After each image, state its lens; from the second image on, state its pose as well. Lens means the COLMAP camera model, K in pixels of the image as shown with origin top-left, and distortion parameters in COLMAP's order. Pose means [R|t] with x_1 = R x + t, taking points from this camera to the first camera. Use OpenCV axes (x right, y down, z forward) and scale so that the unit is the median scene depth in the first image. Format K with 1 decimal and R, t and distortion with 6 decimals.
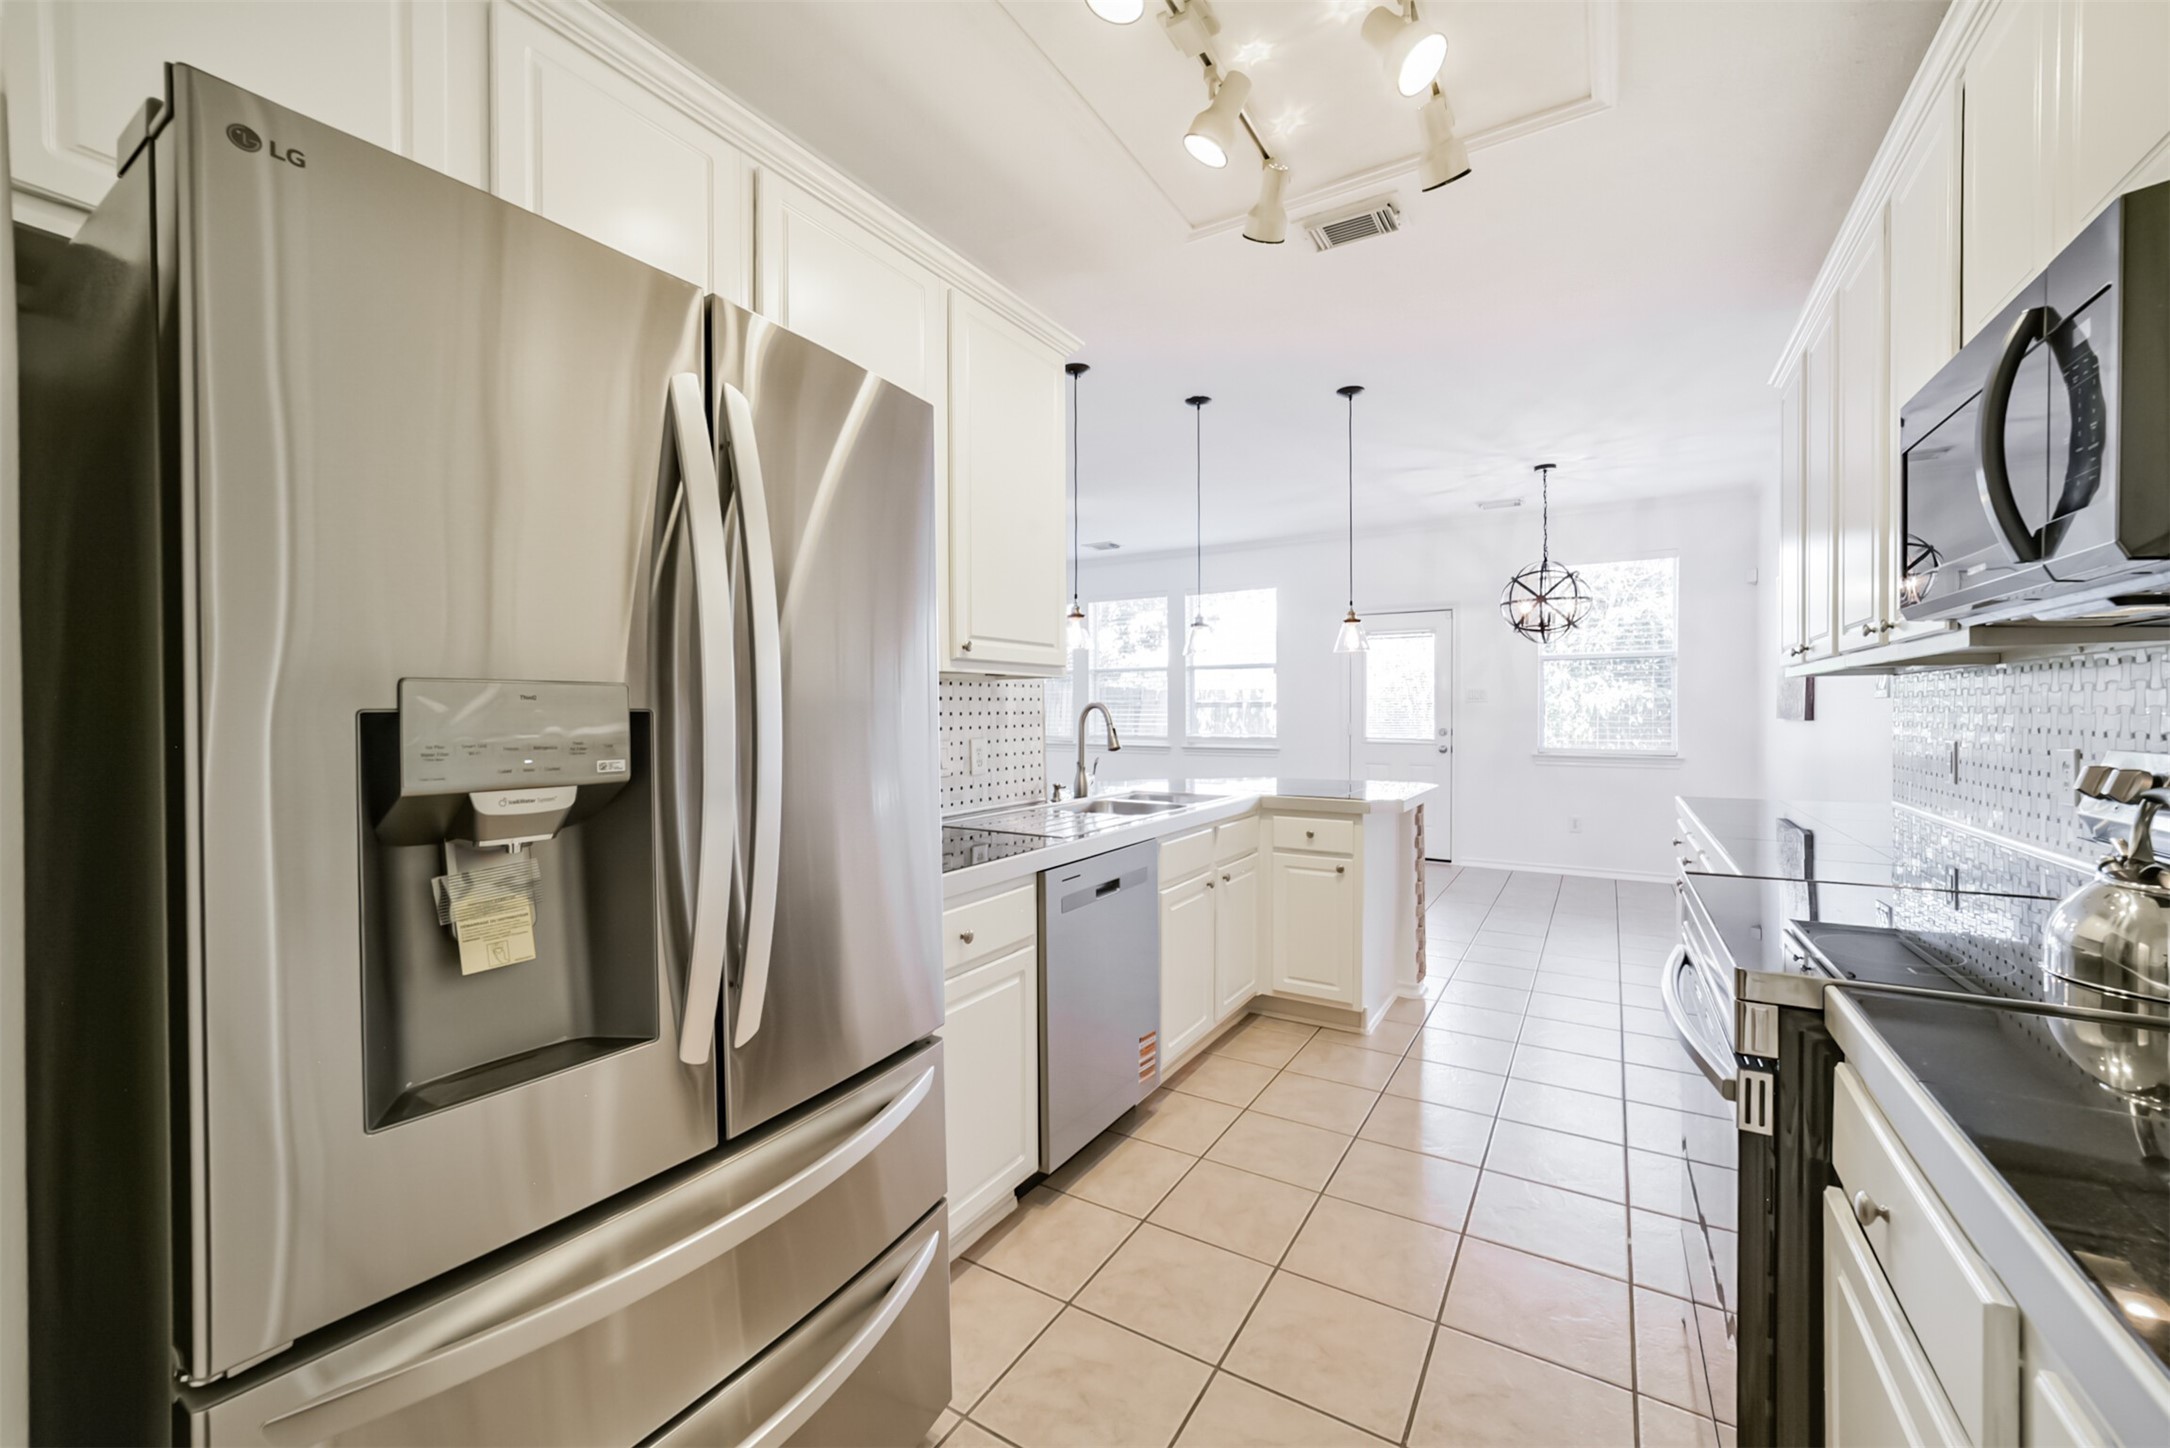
lens RADIAL K [[844.0, 0, 1113.0], [0, 844.0, 720.8], [0, 0, 1]] dist [-0.003206, -0.000127]
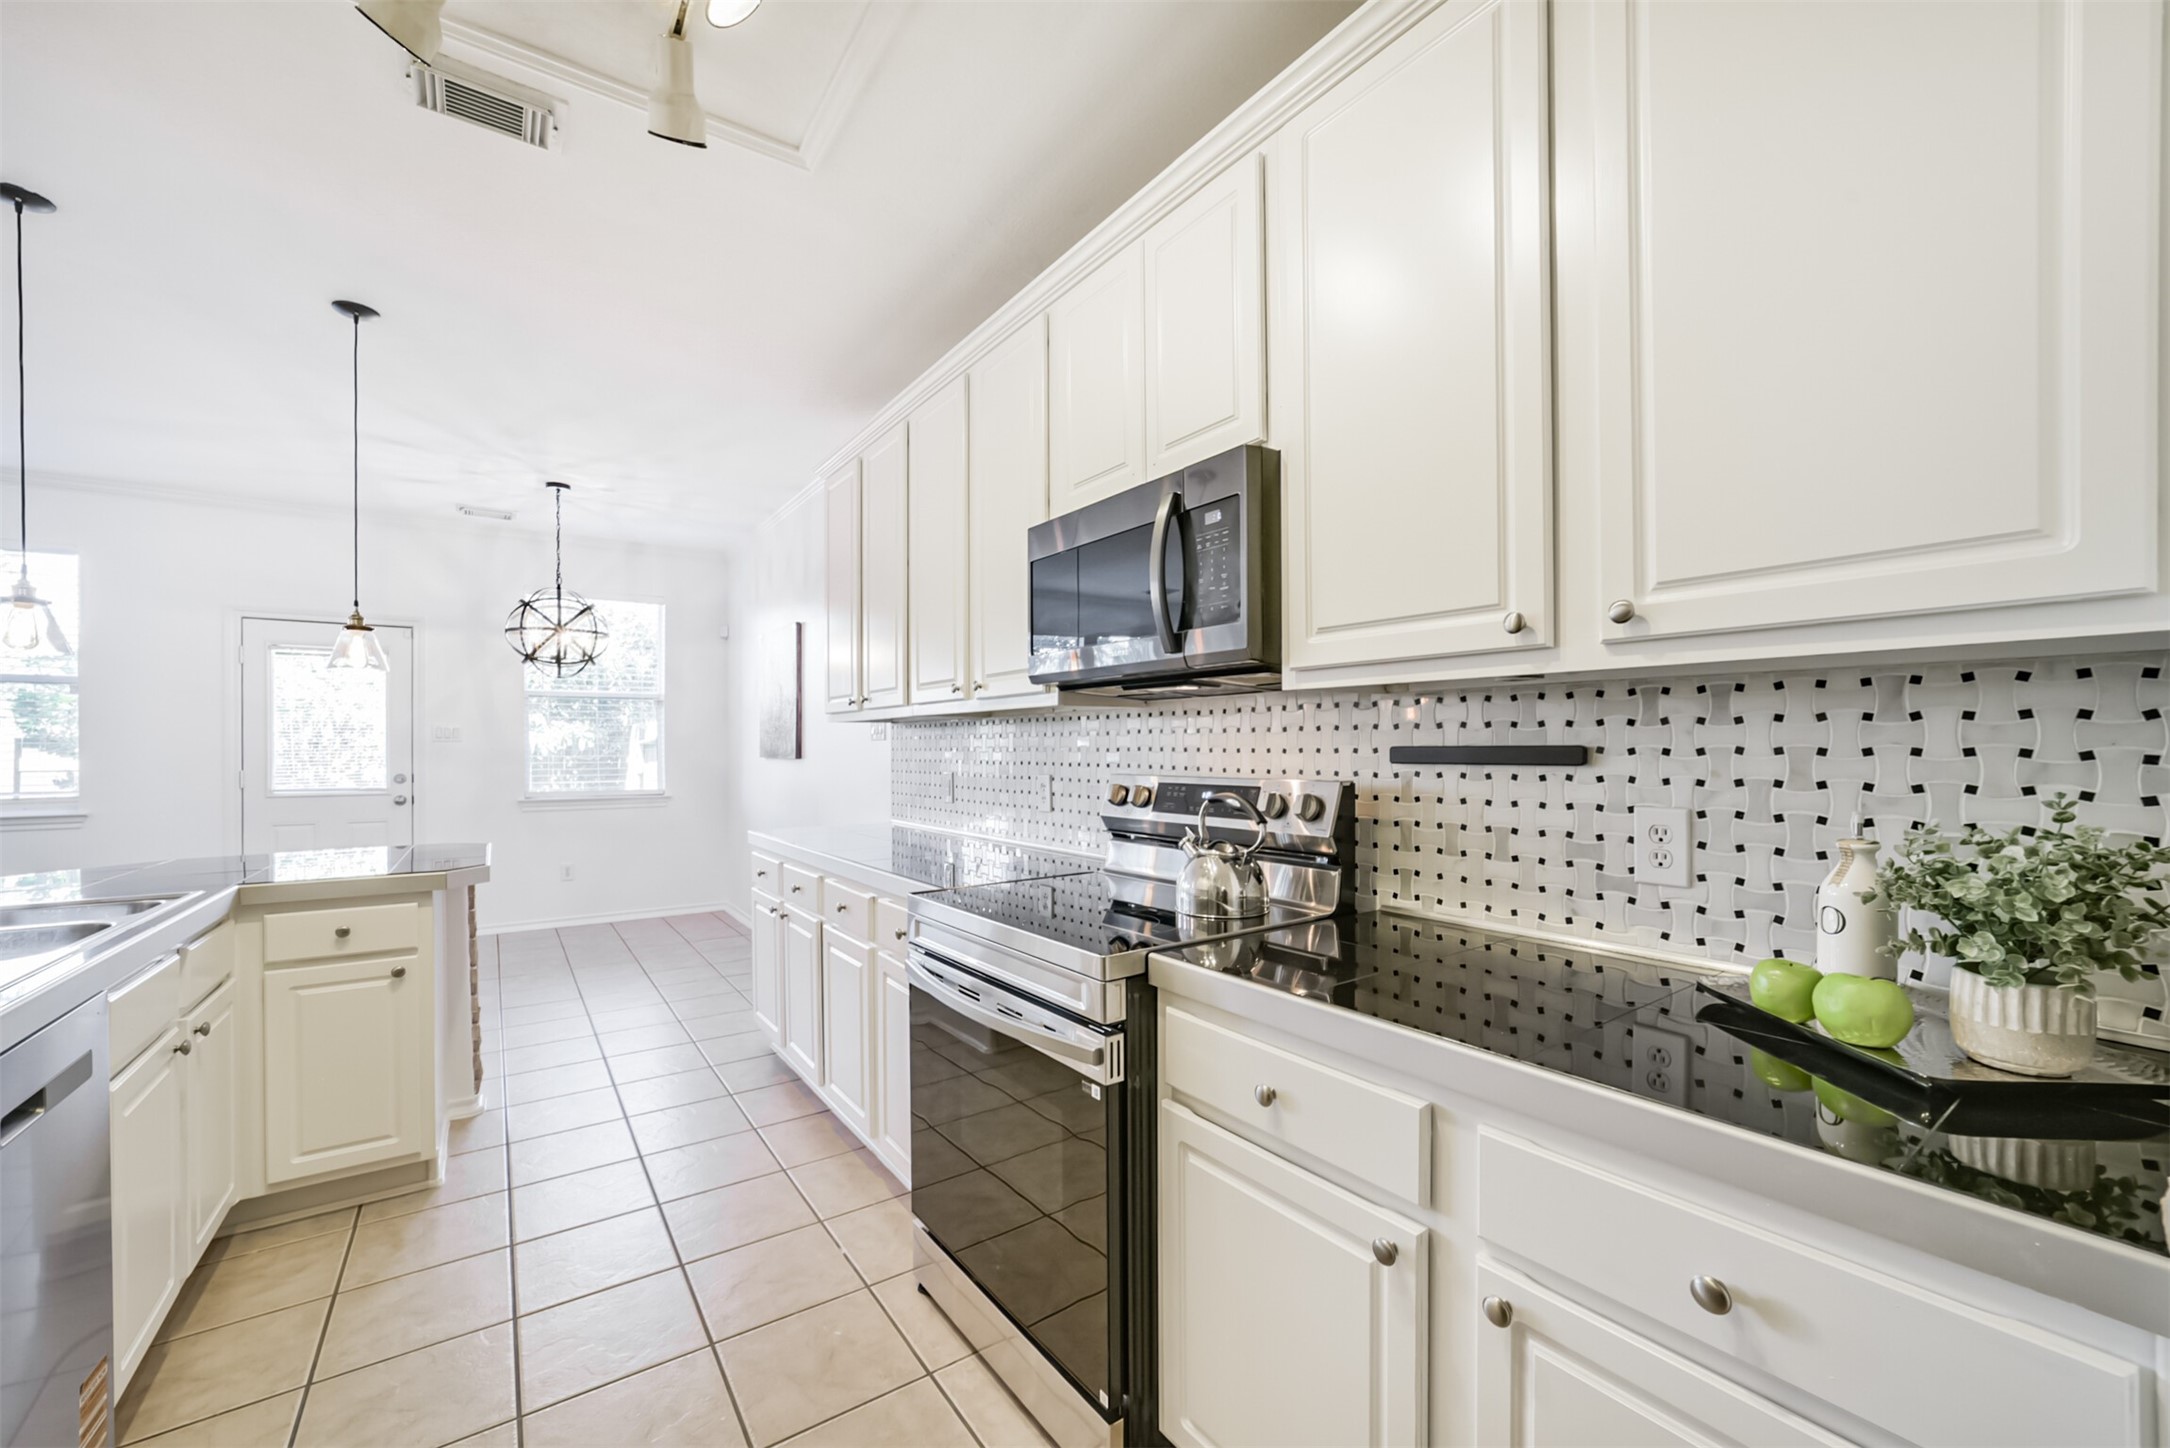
lens RADIAL K [[850.7, 0, 1076.3], [0, 850.7, 752.6], [0, 0, 1]] dist [-0.012777, 0.000271]
pose [[0.420221, -0.004332, 0.907411, -0.132748], [0.014332, 0.999896, -0.001864, -0.001637], [-0.907309, 0.013788, 0.420239, 0.164307]]
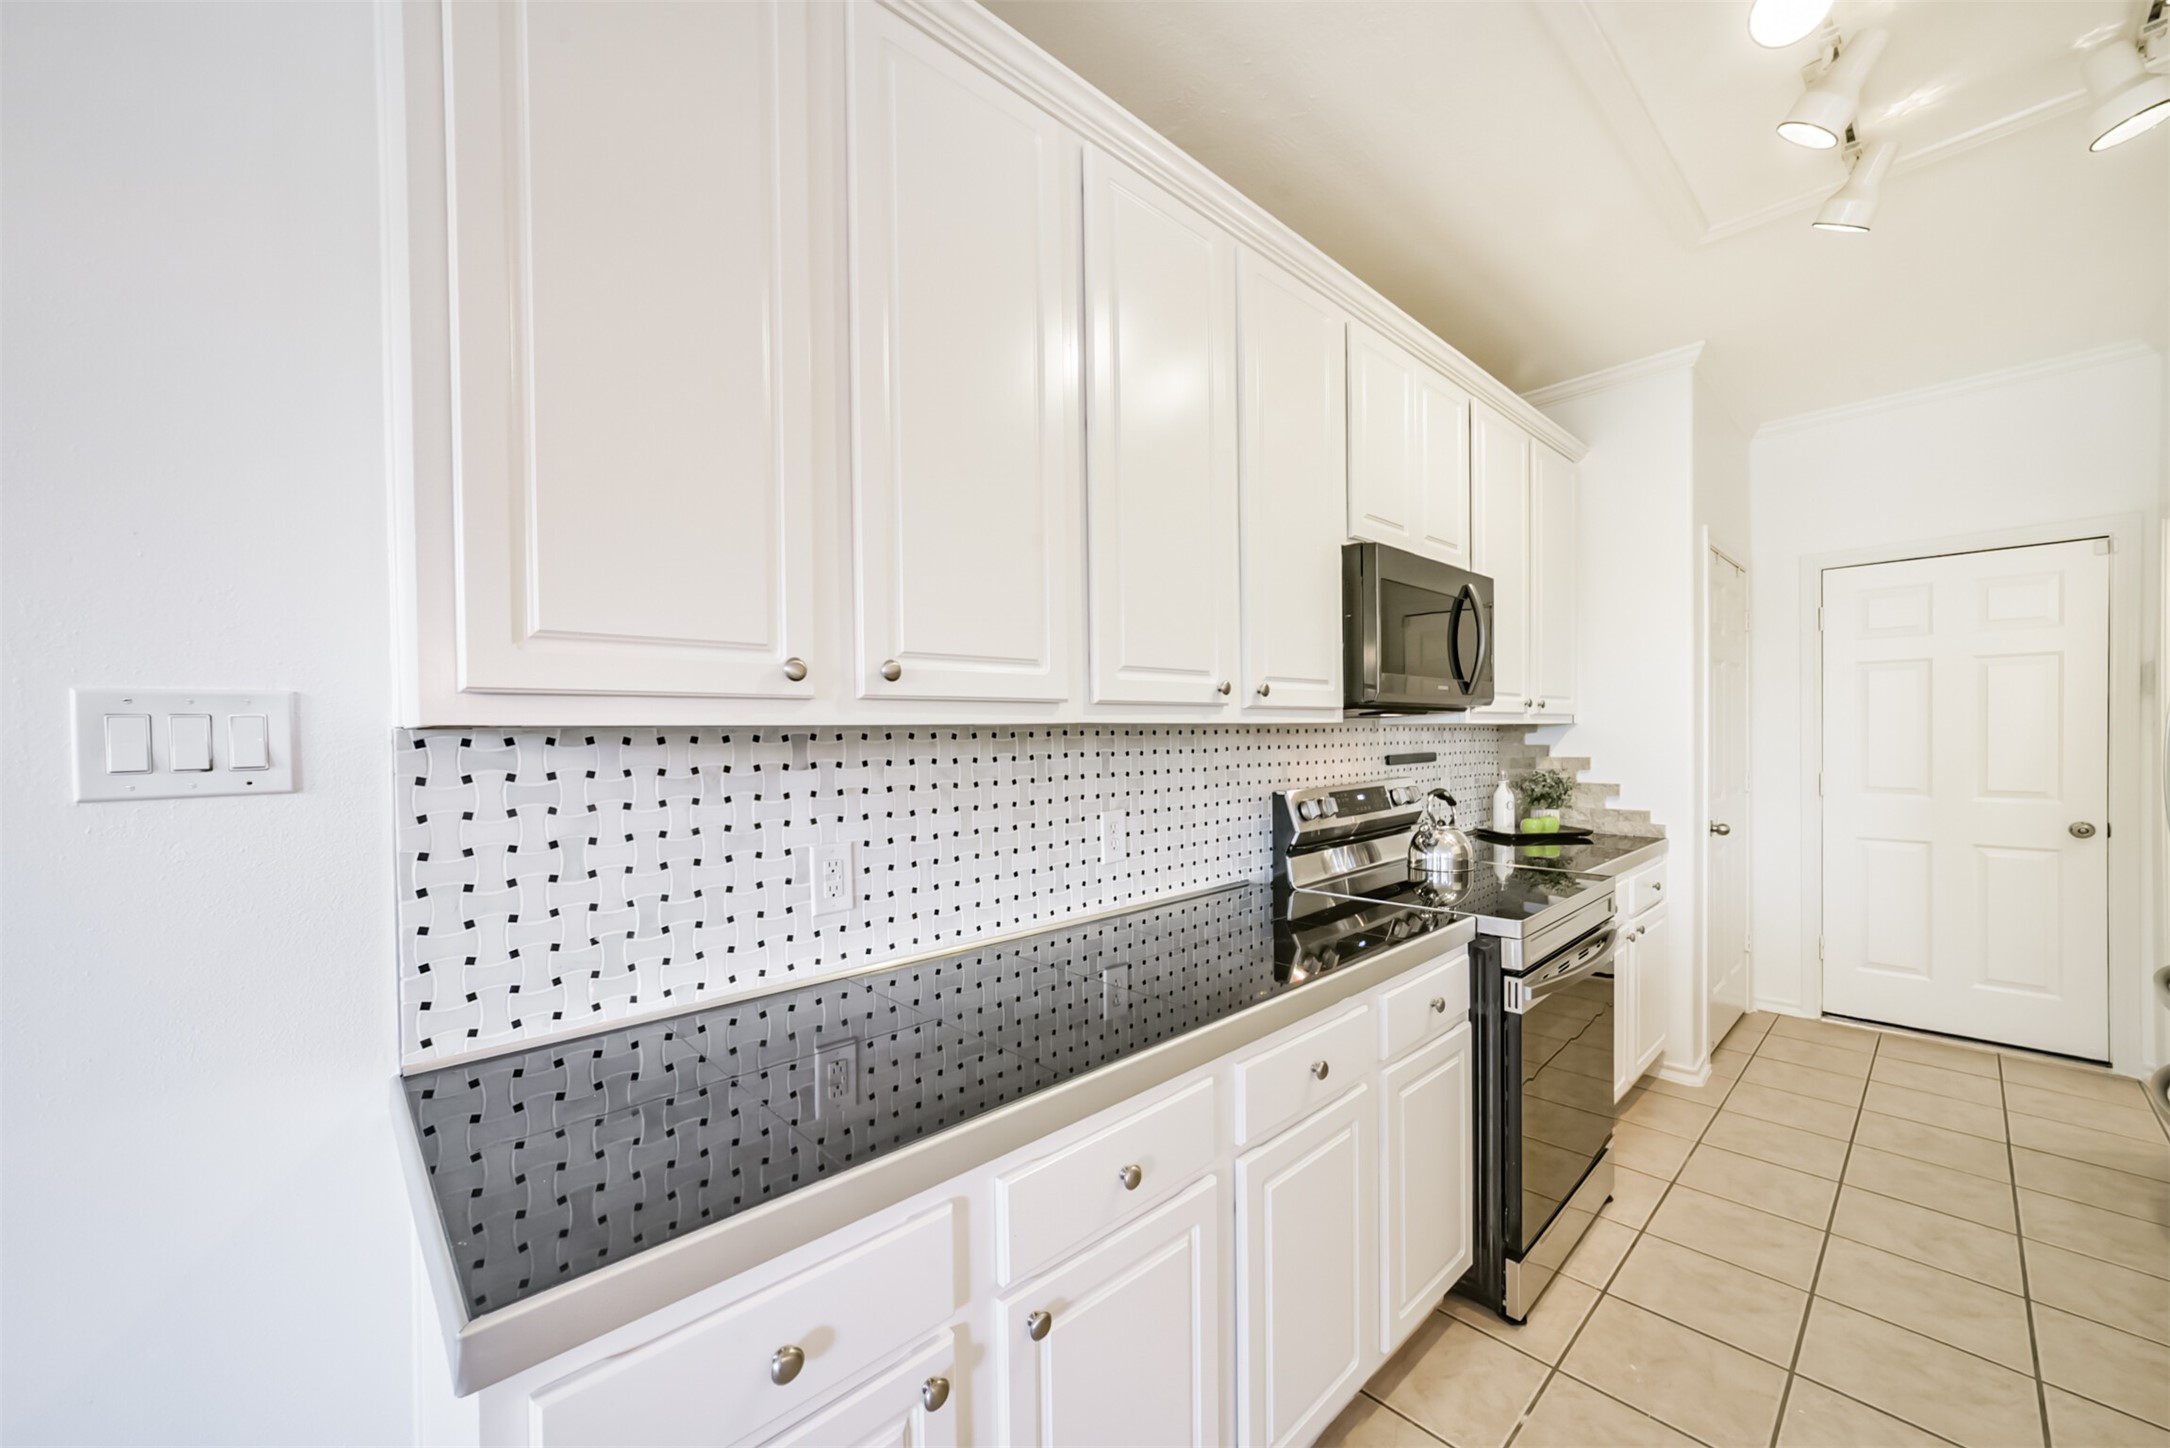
lens RADIAL K [[831.7, 0, 1092.3], [0, 831.7, 744.7], [0, 0, 1]] dist [-0.018014, 0.010001]
pose [[-0.959857, 0.012940, 0.280190, 0.462506], [0.021187, 0.999426, 0.026427, -0.043229], [-0.279688, 0.031303, -0.959581, 1.104410]]
